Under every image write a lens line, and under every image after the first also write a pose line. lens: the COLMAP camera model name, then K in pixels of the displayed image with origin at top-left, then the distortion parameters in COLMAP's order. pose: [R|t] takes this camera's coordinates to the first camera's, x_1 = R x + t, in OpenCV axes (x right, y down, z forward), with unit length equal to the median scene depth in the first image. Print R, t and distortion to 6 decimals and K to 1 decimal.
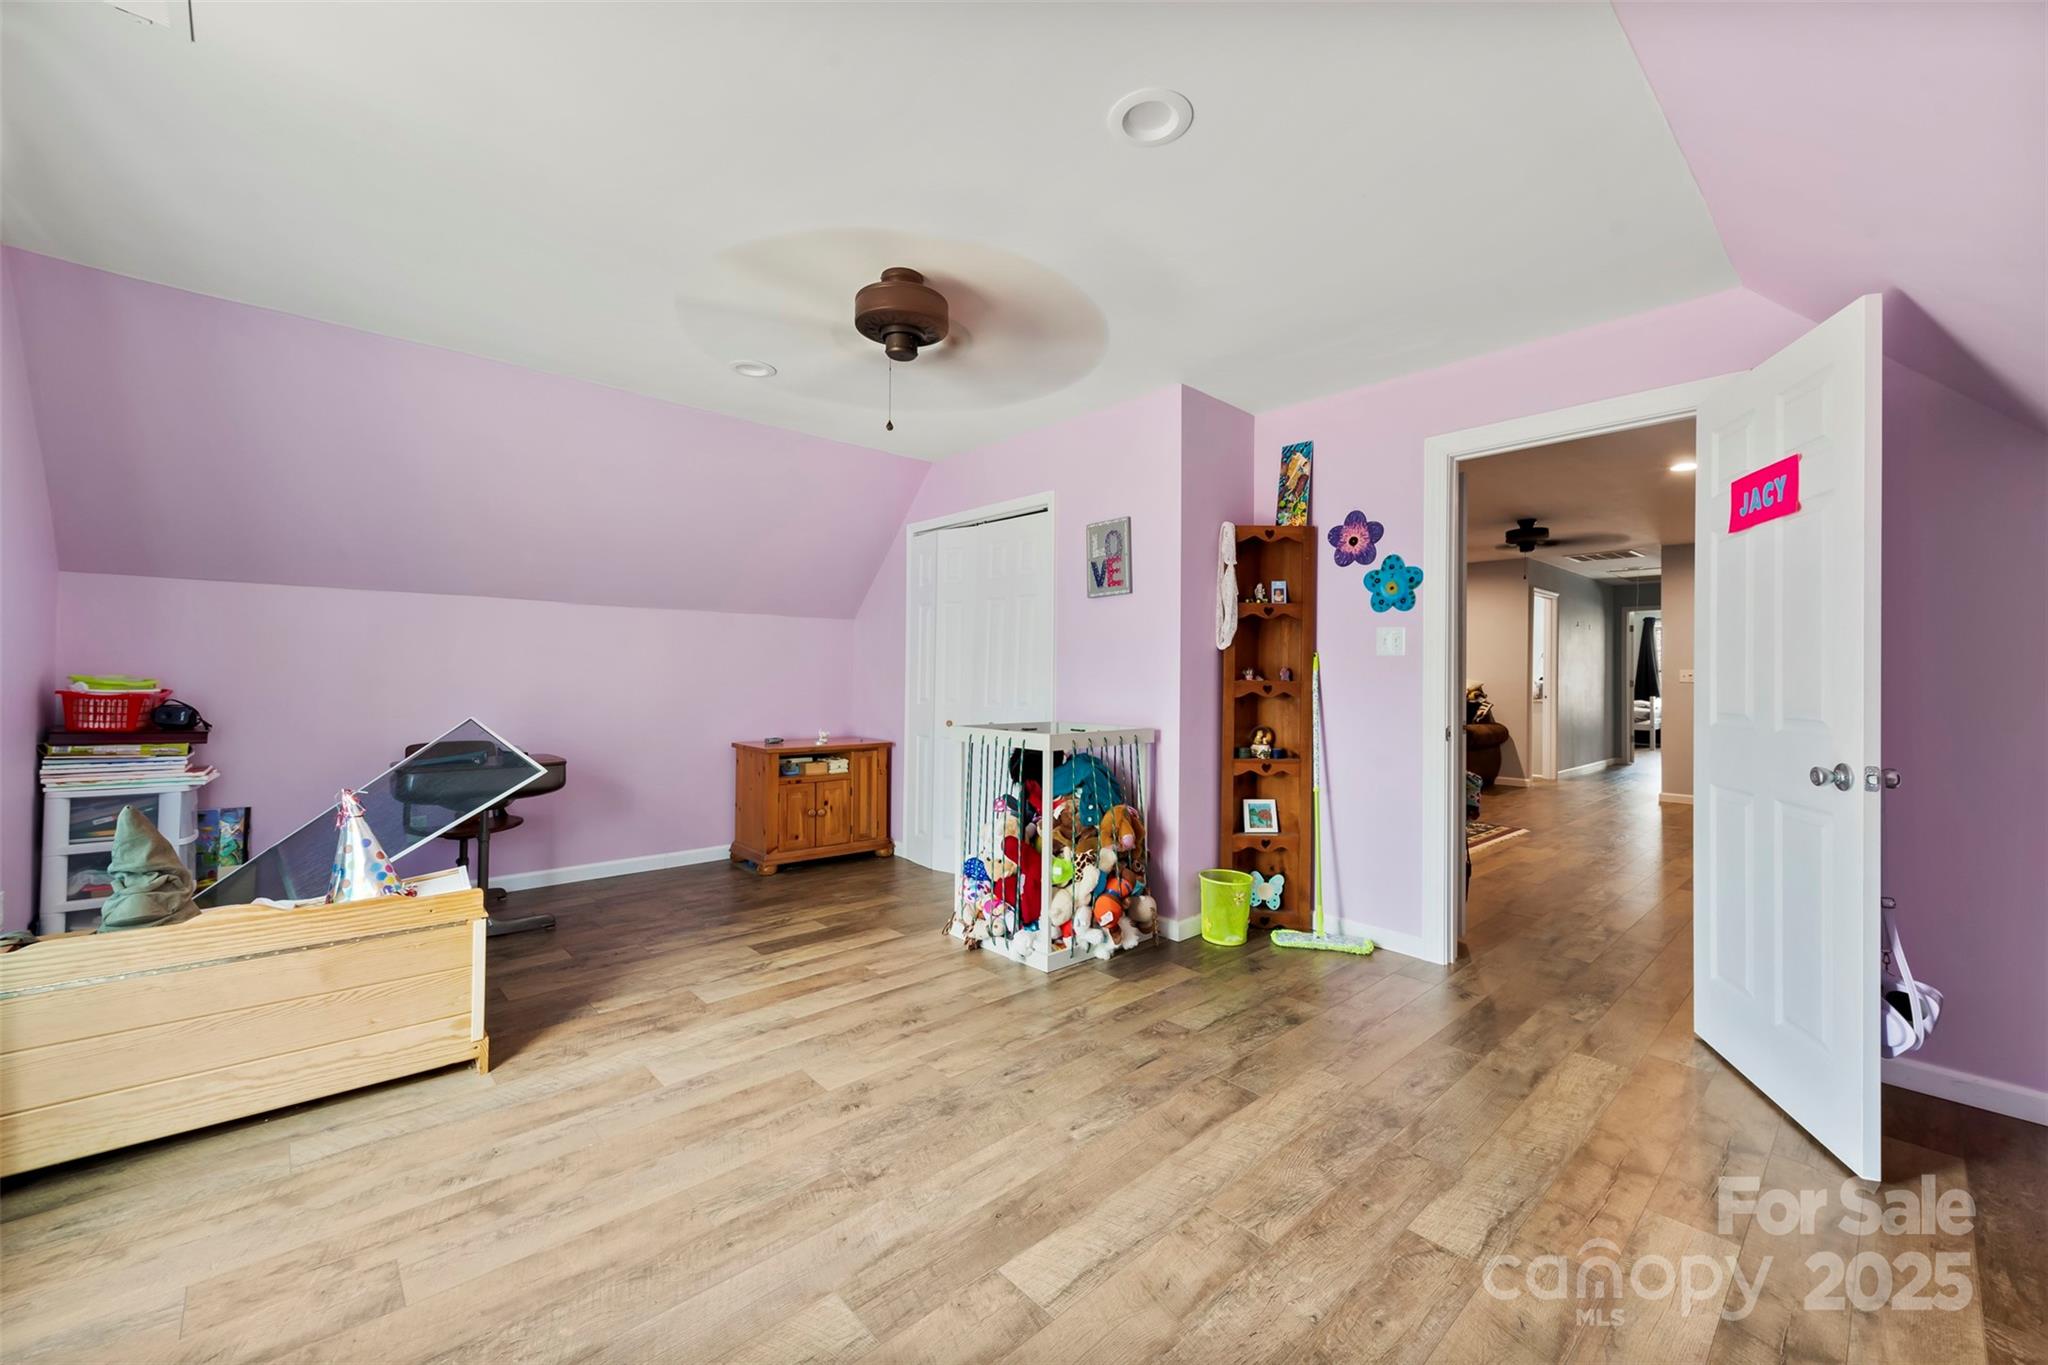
lens RADIAL K [[802.2, 0, 1029.5], [0, 802.2, 677.7], [0, 0, 1]] dist [0.018169, -0.006361]
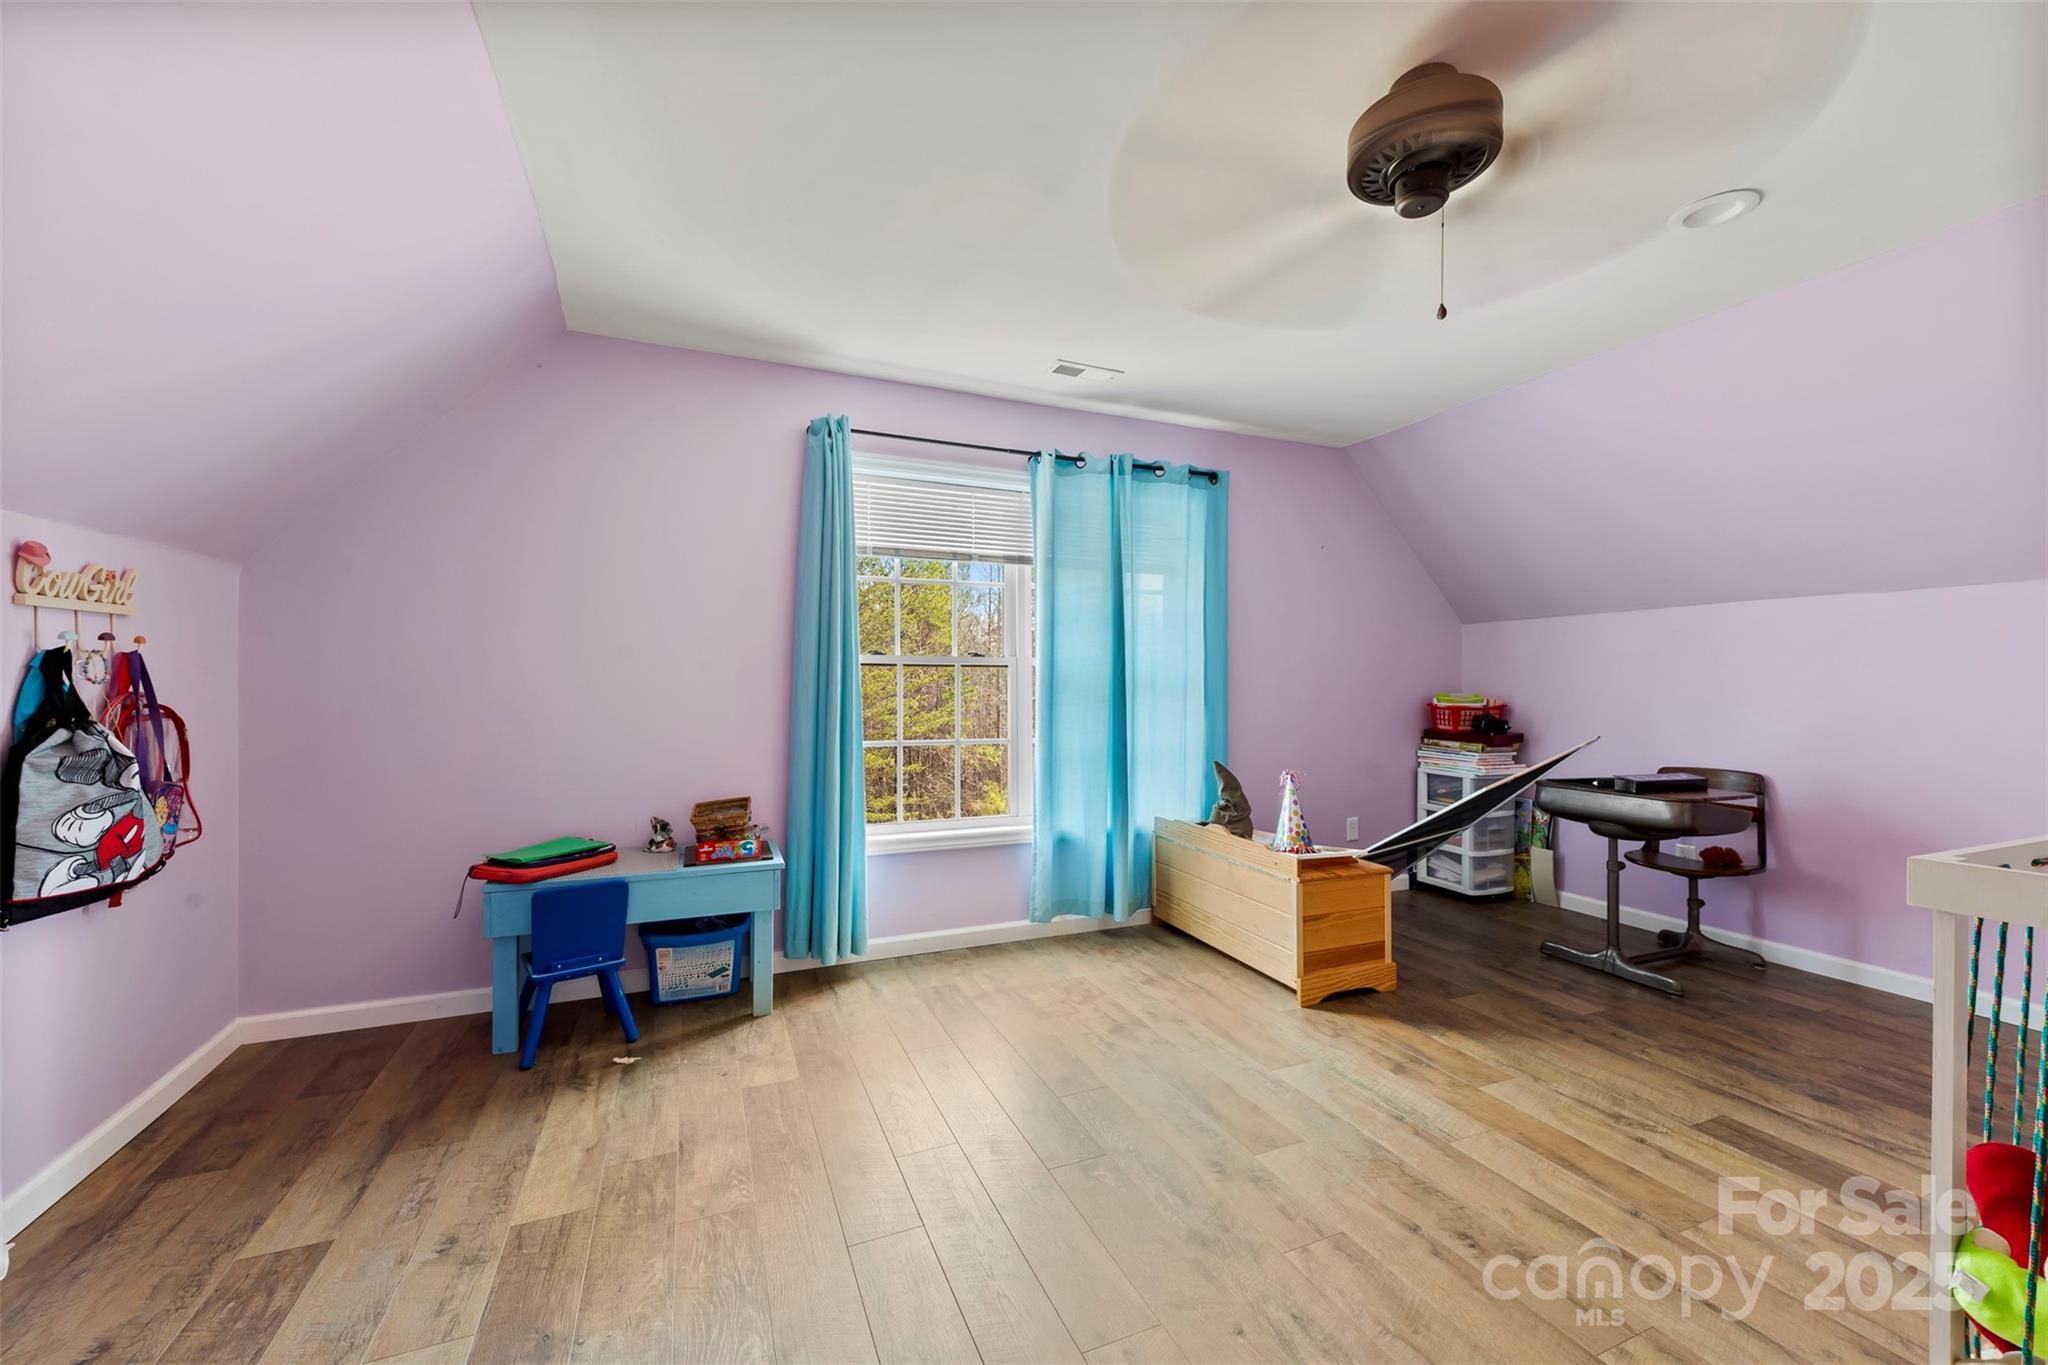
lens RADIAL K [[802.2, 0, 1029.5], [0, 802.2, 677.7], [0, 0, 1]] dist [0.018169, -0.006361]
pose [[-0.345127, -0.025620, -0.938206, 0.518832], [-0.009359, 0.999672, -0.023856, 0.011277], [0.938509, 0.000547, -0.345254, 0.824439]]
